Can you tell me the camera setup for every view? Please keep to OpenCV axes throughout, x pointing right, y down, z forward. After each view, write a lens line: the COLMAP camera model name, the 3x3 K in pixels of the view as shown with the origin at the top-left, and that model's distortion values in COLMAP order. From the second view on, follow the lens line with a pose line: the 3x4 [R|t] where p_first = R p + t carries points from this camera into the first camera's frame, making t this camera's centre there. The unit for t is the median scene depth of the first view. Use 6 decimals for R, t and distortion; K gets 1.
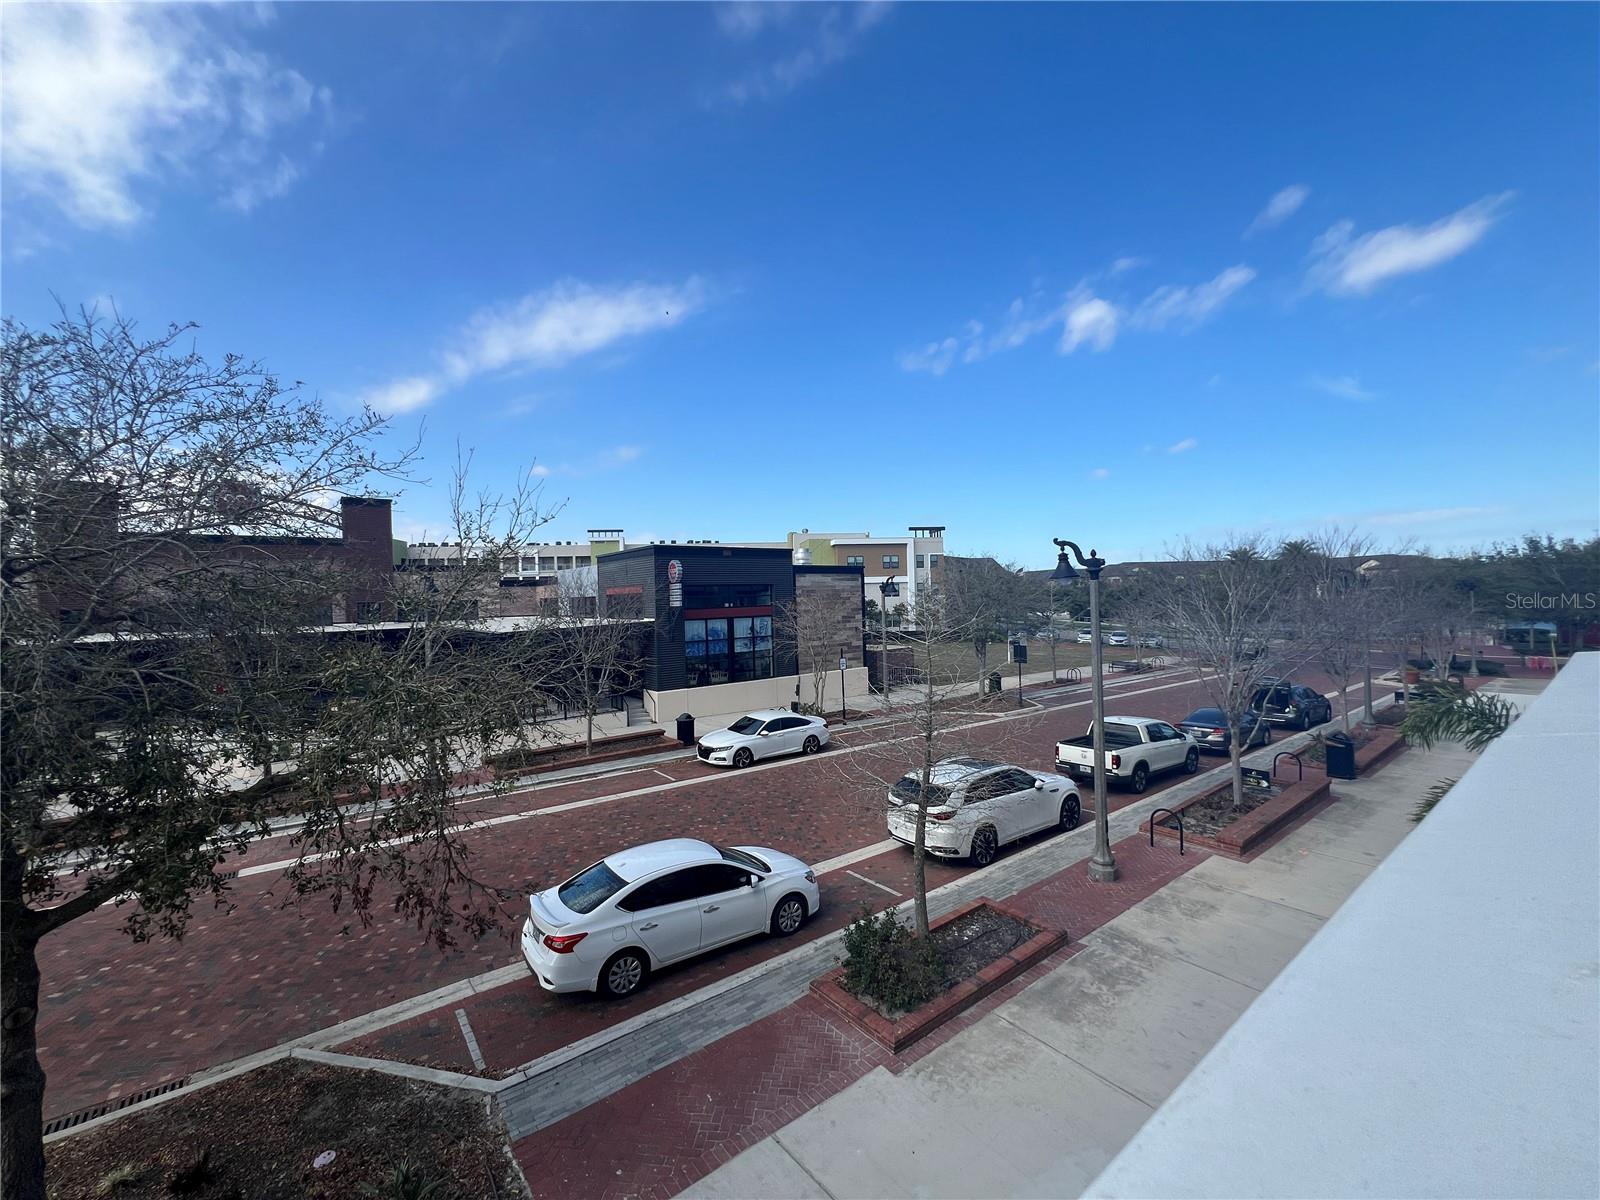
lens RADIAL K [[639.0, 0, 793.6], [0, 639.0, 597.9], [0, 0, 1]] dist [-0.003243, -0.001439]
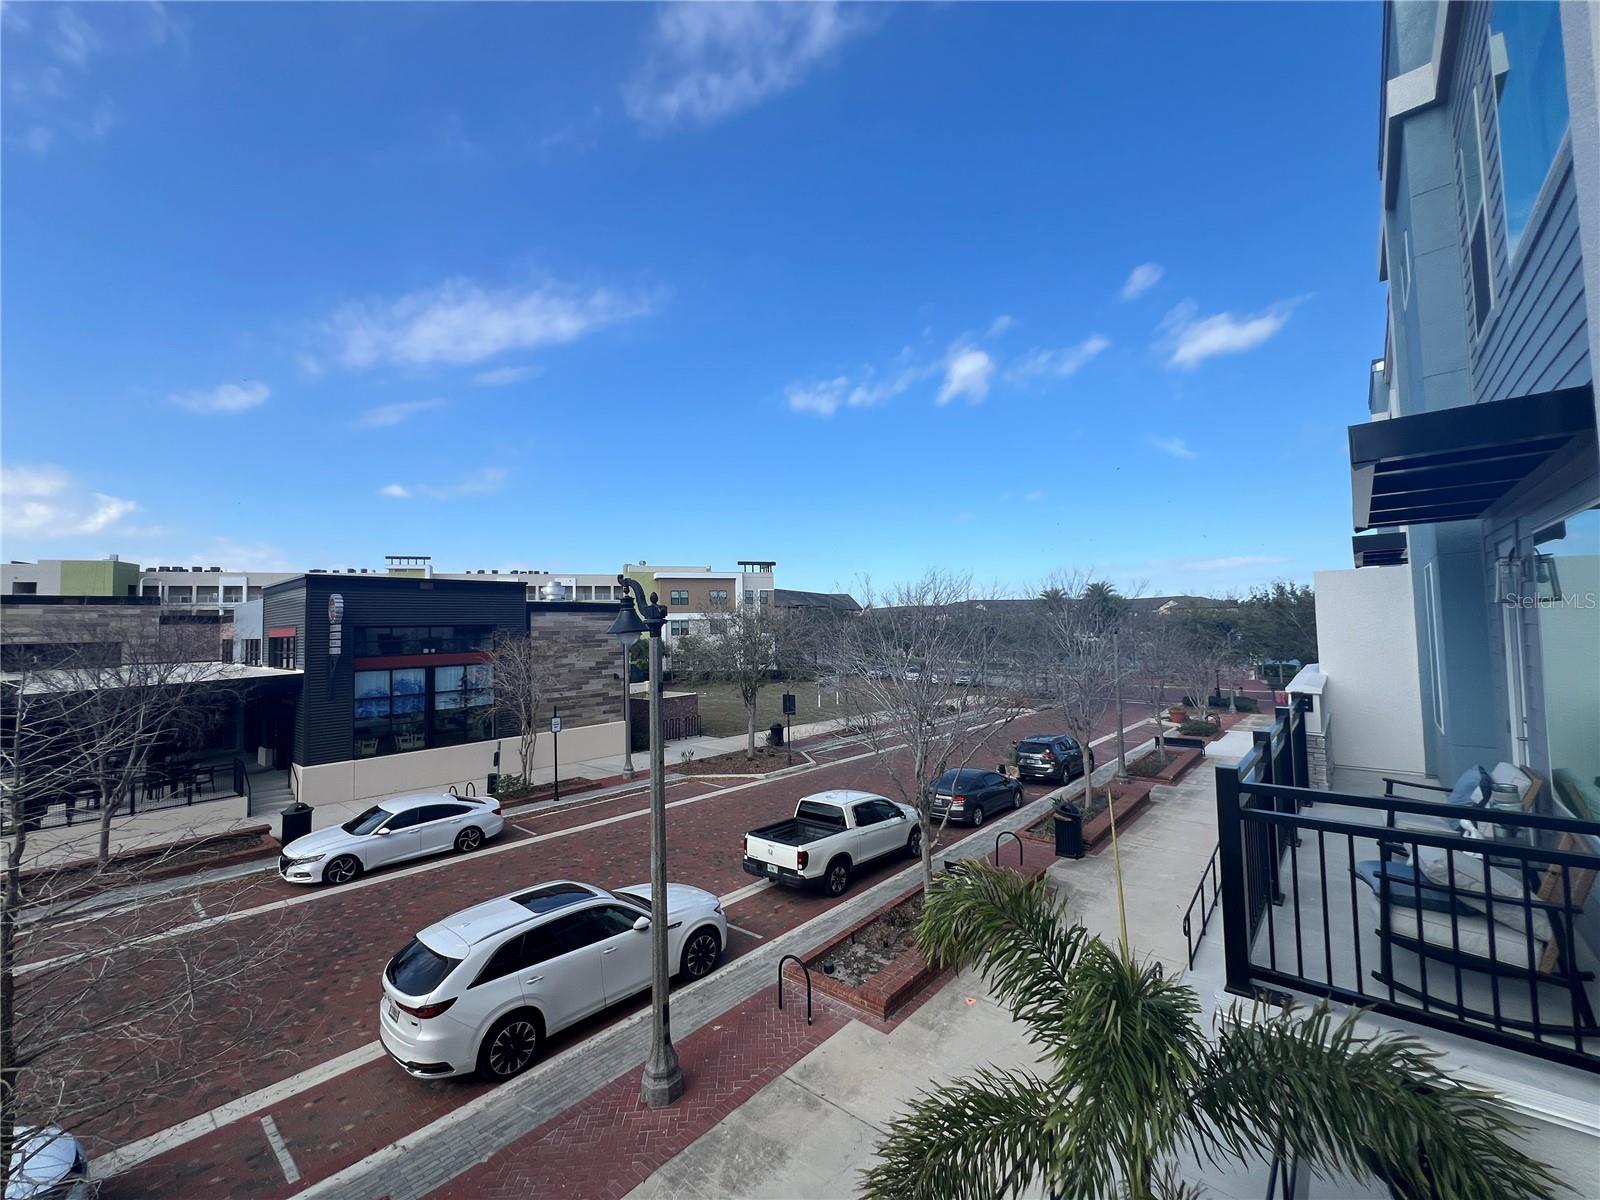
lens RADIAL K [[639.0, 0, 797.0], [0, 639.0, 601.9], [0, 0, 1]] dist [-0.003243, -0.001439]
pose [[0.980037, 0.011982, 0.198456, 0.258364], [-0.002651, 0.998881, -0.047219, -0.018031], [-0.198799, 0.045750, 0.978972, 0.166104]]
